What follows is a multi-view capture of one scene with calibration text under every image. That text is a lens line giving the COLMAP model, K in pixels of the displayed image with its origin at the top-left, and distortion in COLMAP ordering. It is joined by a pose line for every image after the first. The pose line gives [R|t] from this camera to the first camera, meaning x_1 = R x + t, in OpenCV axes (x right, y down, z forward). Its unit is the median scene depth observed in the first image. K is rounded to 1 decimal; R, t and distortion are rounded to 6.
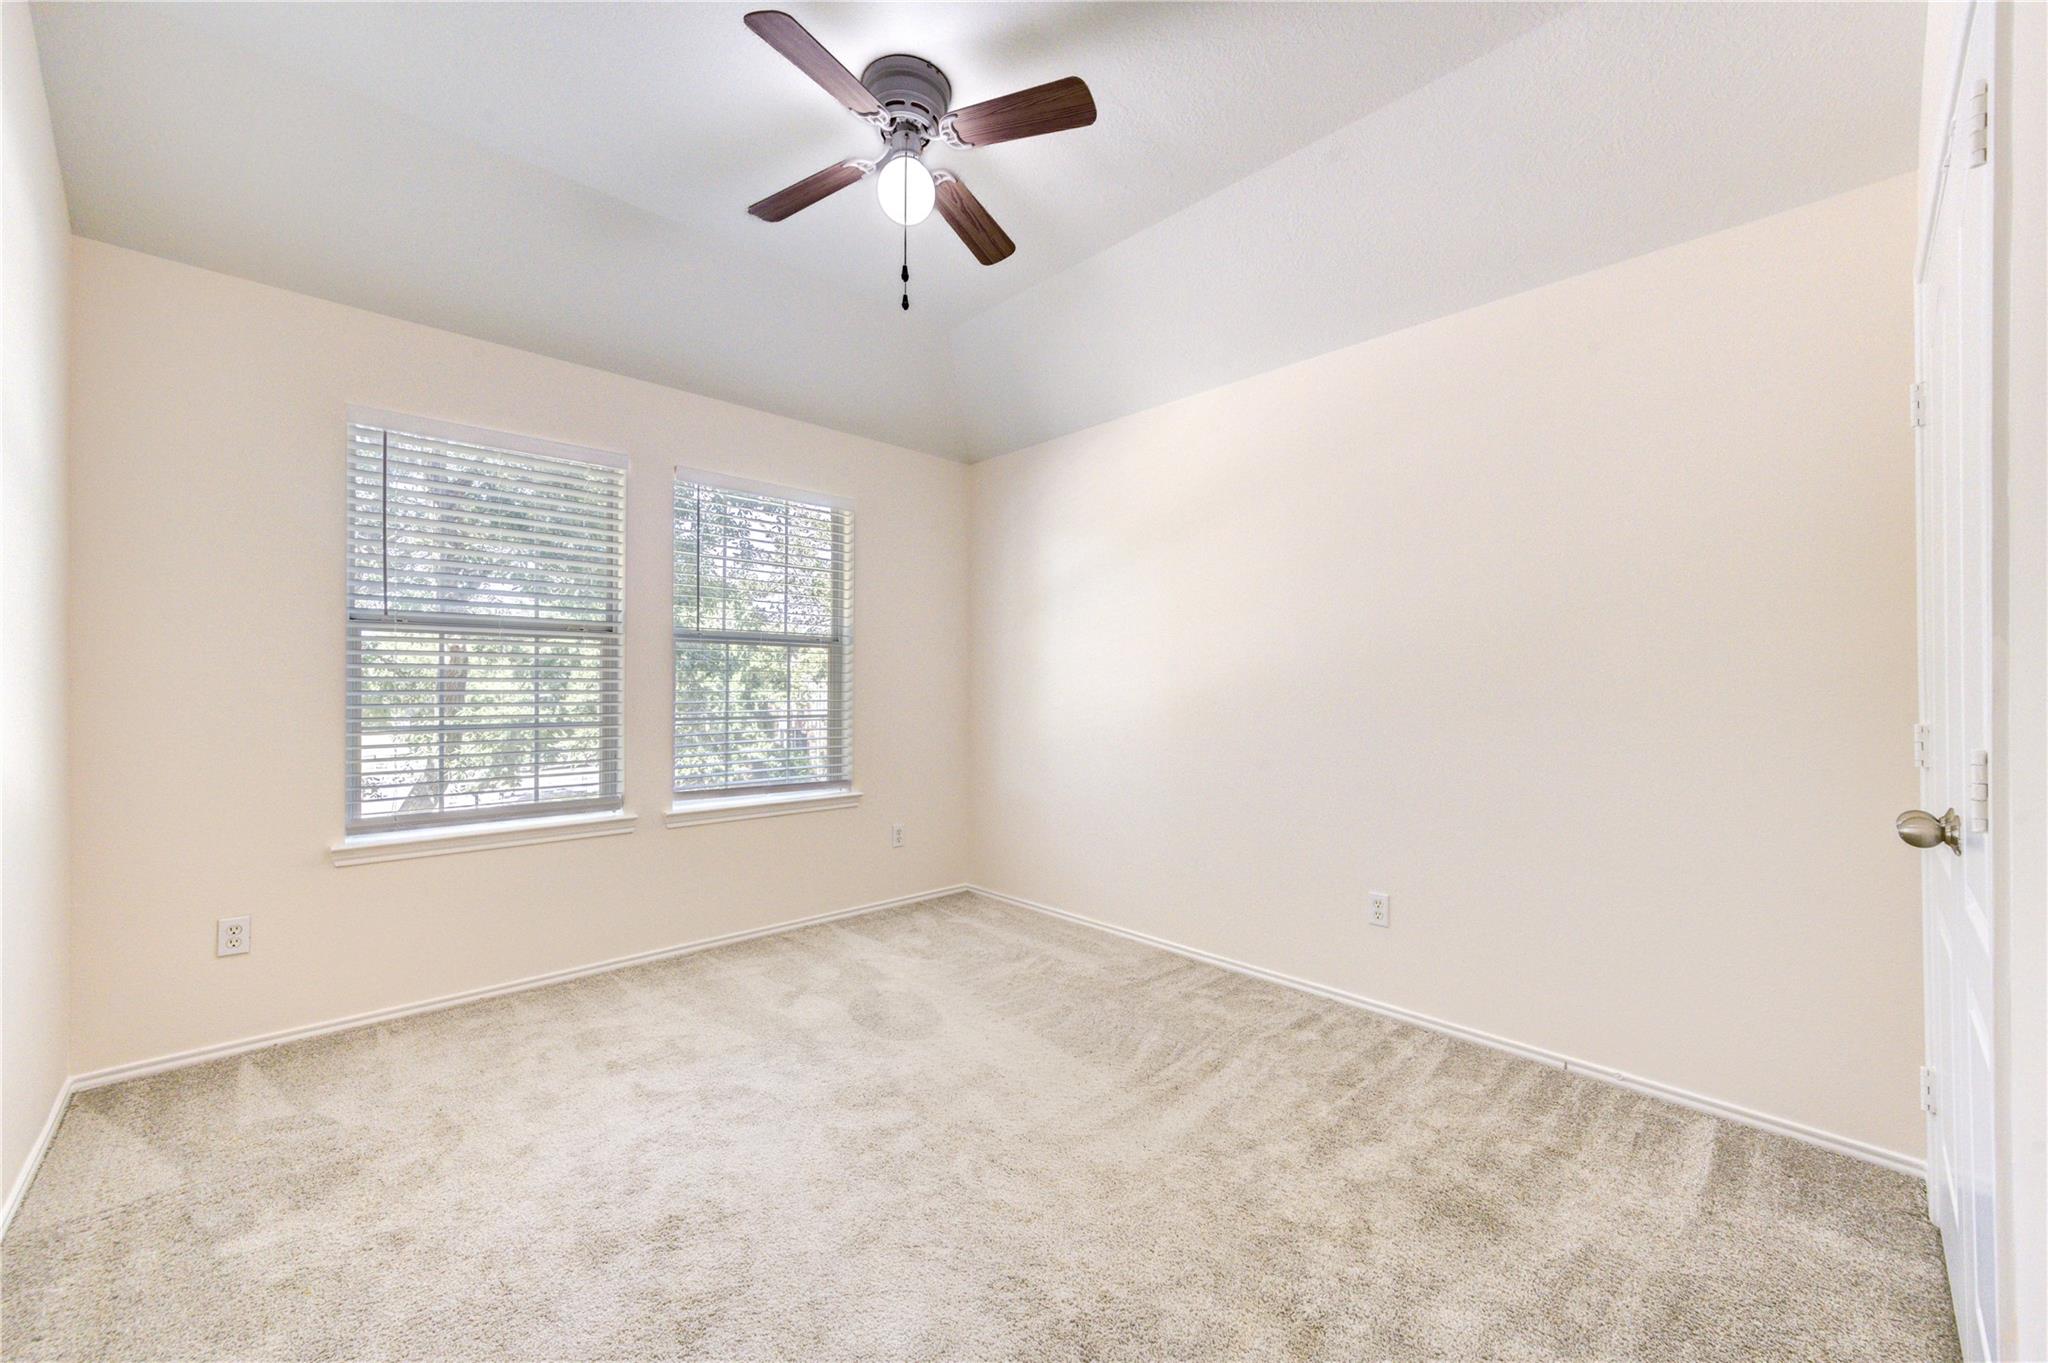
lens RADIAL K [[810.4, 0, 1024.0], [0, 810.4, 681.5], [0, 0, 1]] dist [0.001476, 0.000122]
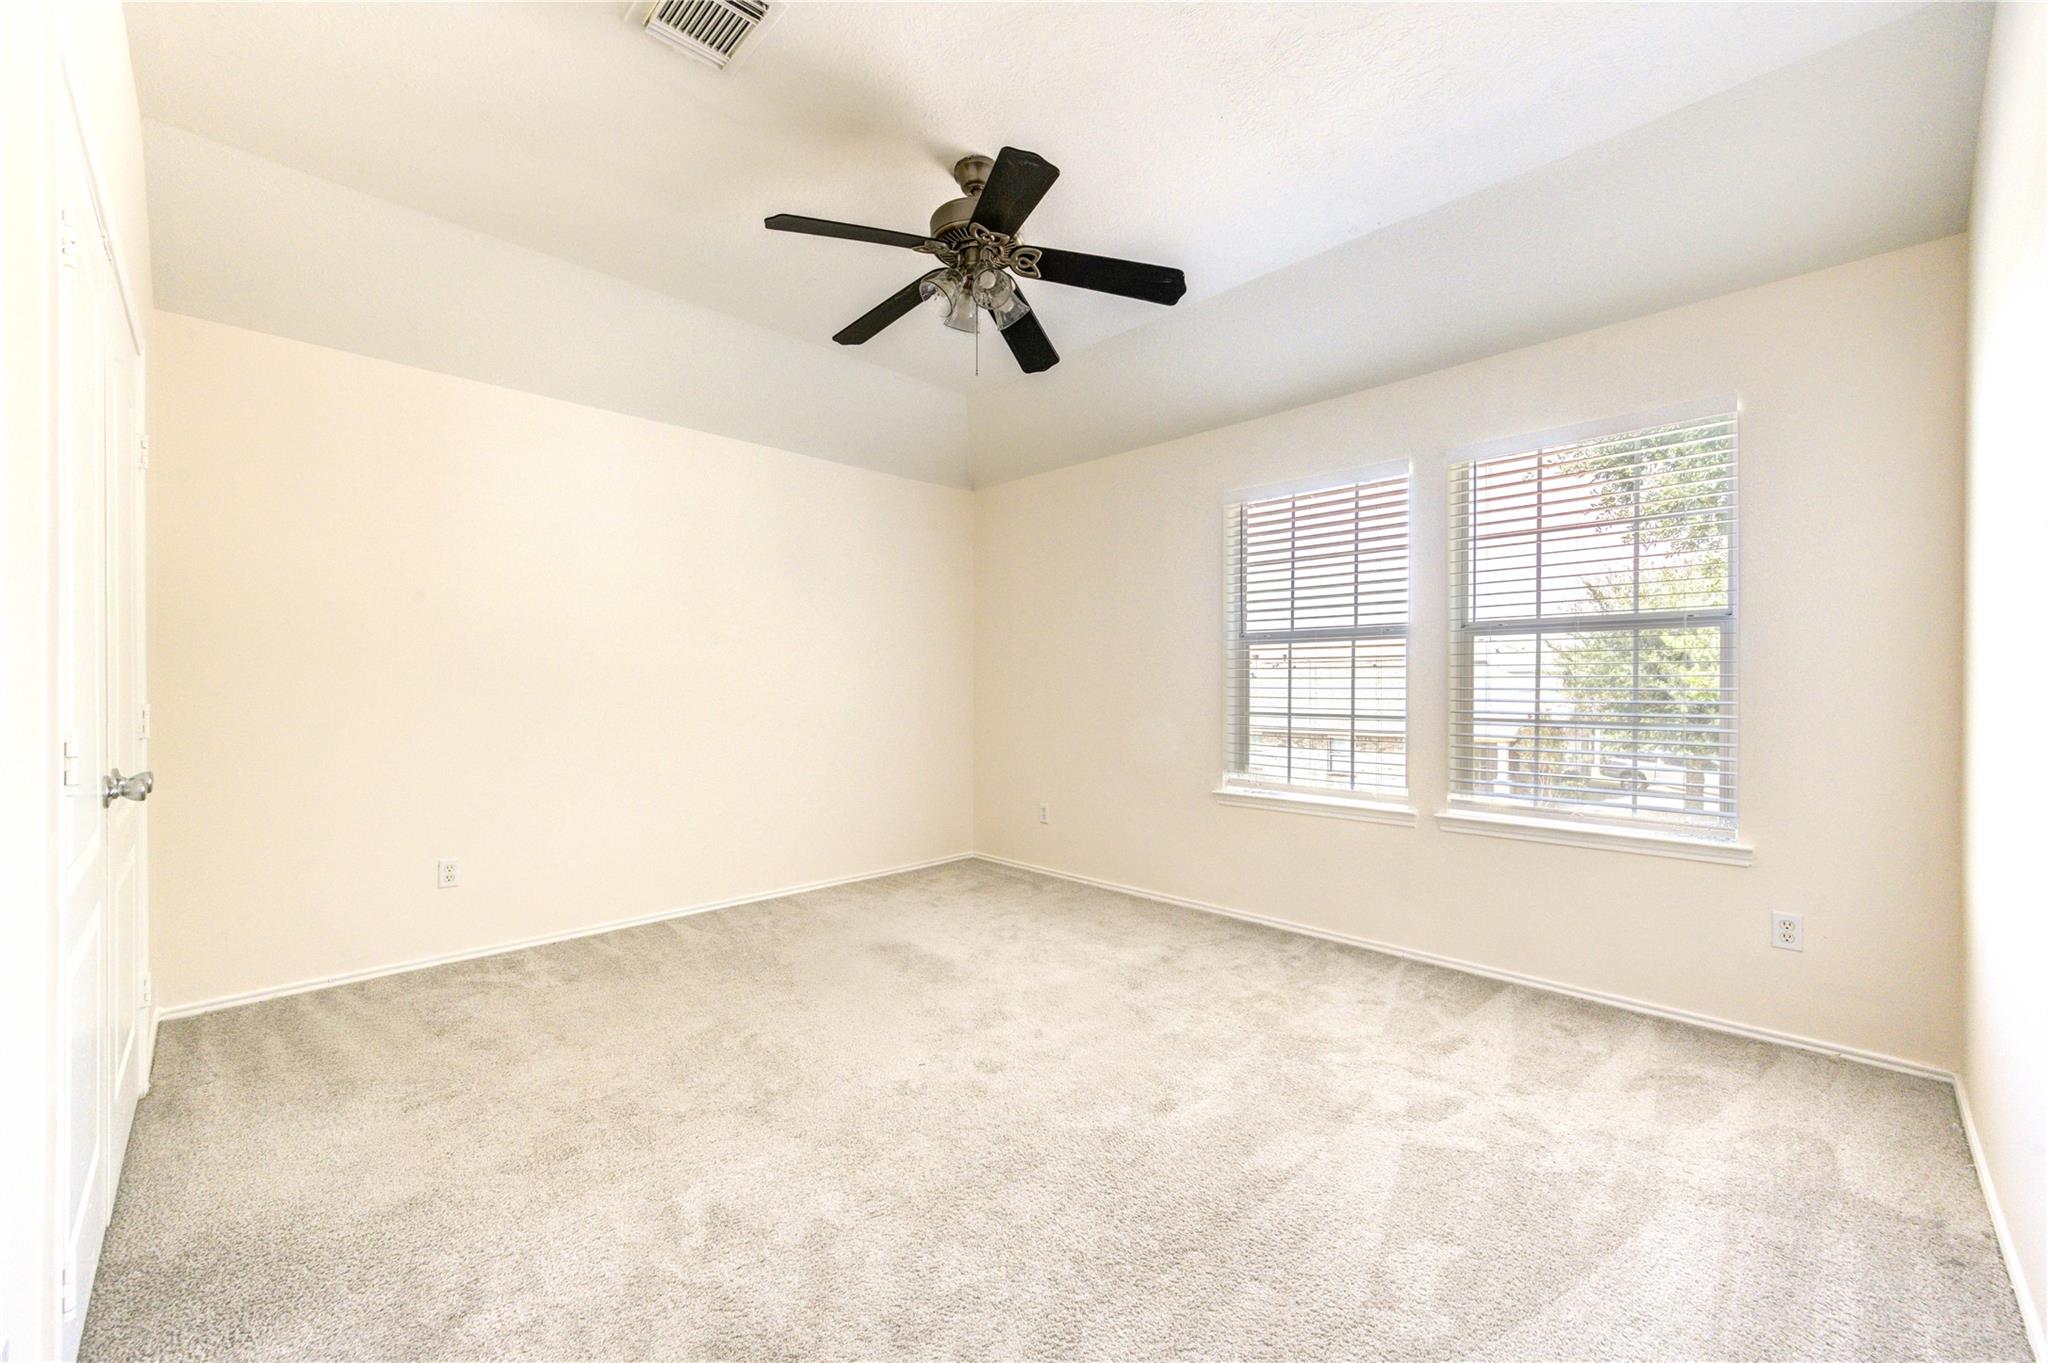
lens RADIAL K [[810.4, 0, 1024.0], [0, 810.4, 681.5], [0, 0, 1]] dist [0.001476, 0.000122]
pose [[-0.001659, -0.005922, -0.999981, 0.447376], [0.007211, 0.999956, -0.005934, 0.004188], [0.999973, -0.007221, -0.001617, 0.431299]]
